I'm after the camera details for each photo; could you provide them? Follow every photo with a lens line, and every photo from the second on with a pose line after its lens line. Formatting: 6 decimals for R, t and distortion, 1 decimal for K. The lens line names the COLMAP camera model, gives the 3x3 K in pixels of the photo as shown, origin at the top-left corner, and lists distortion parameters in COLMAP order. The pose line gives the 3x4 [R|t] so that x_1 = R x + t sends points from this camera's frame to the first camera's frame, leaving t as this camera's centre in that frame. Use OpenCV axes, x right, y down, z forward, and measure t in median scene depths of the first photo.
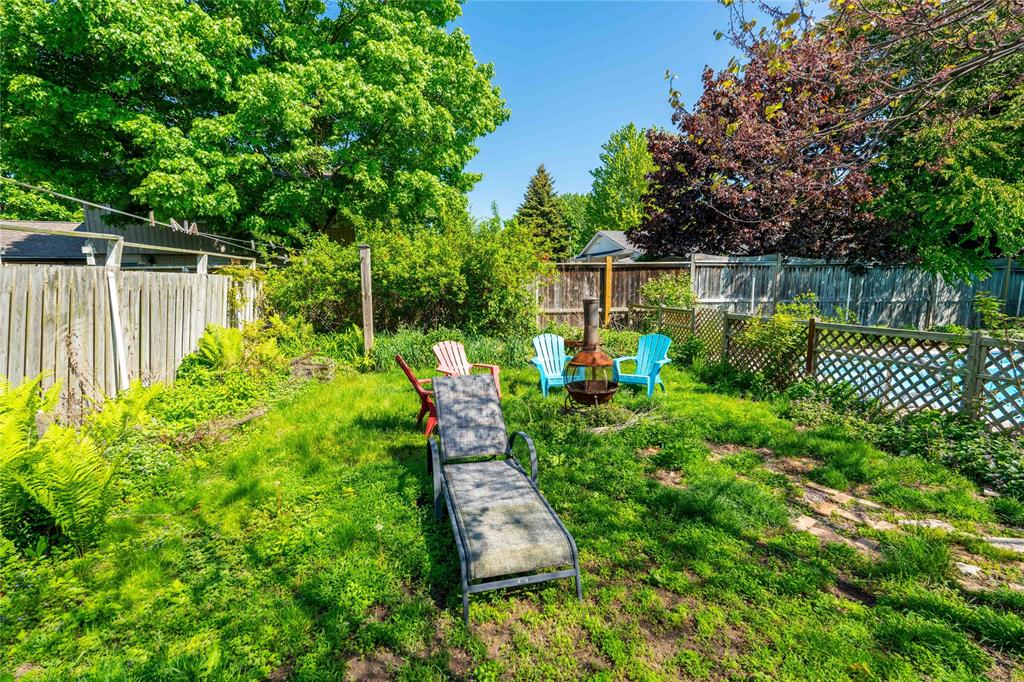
lens RADIAL K [[448.4, 0, 502.0], [0, 448.4, 346.8], [0, 0, 1]] dist [-0.009604, -0.000508]
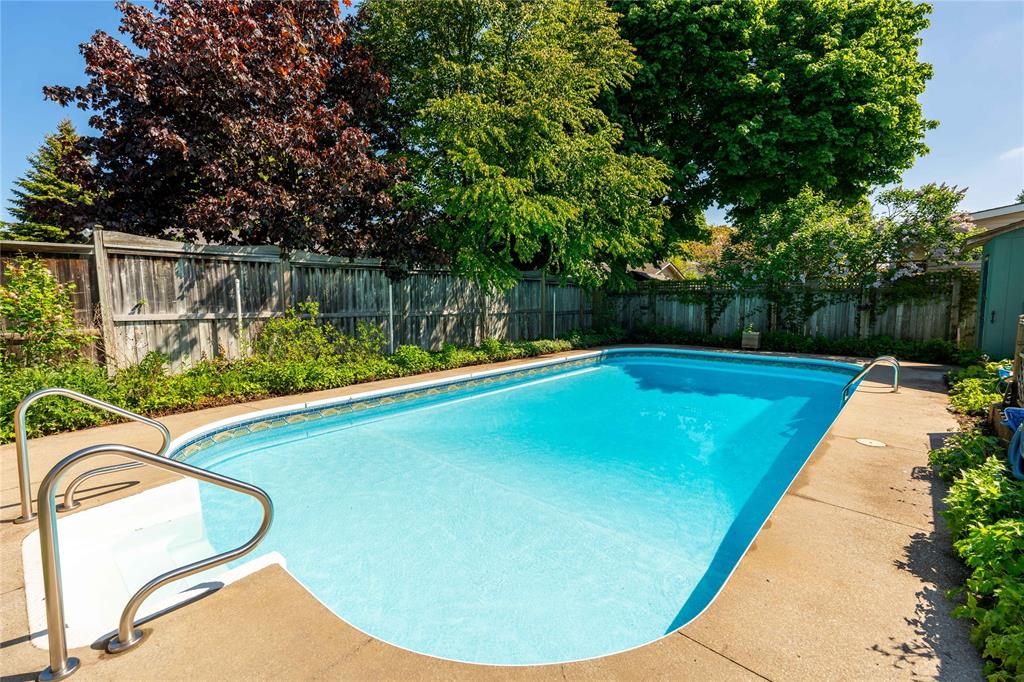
lens RADIAL K [[448.4, 0, 510.1], [0, 448.4, 327.7], [0, 0, 1]] dist [-0.009604, -0.000508]
pose [[0.767360, -0.032938, 0.640370, 0.596851], [0.087235, 0.994757, -0.053368, -0.026541], [-0.635255, 0.096816, 0.766210, 0.372279]]
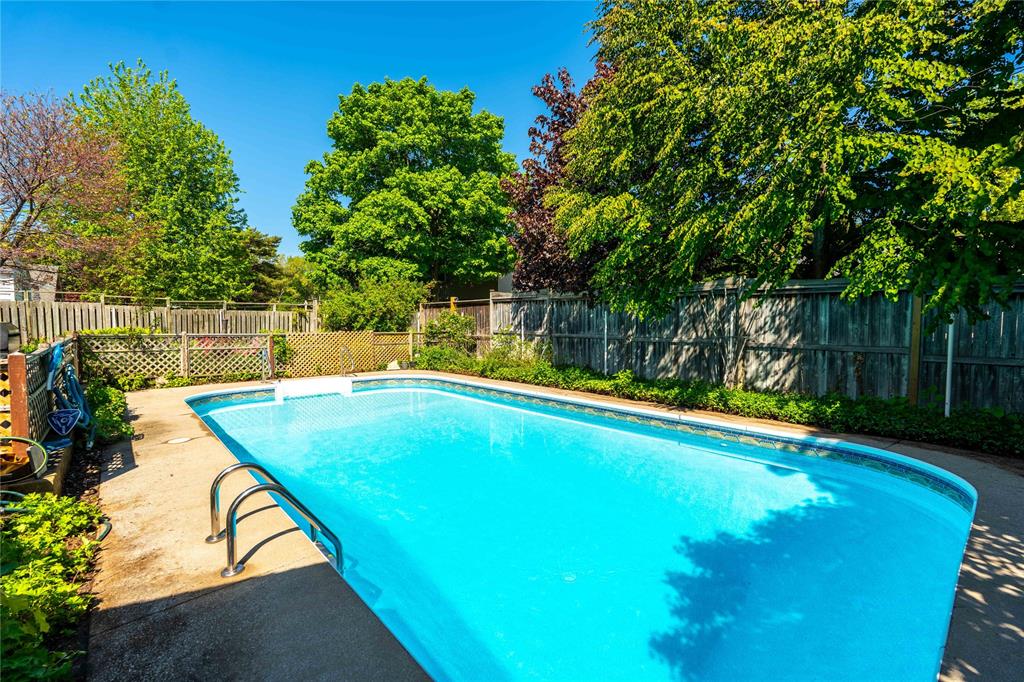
lens RADIAL K [[448.4, 0, 514.1], [0, 448.4, 343.5], [0, 0, 1]] dist [-0.009604, -0.000508]
pose [[0.558538, 0.054831, -0.827664, 1.907572], [-0.128052, 0.991551, -0.020726, -0.069228], [0.819535, 0.117560, 0.560841, 0.504587]]
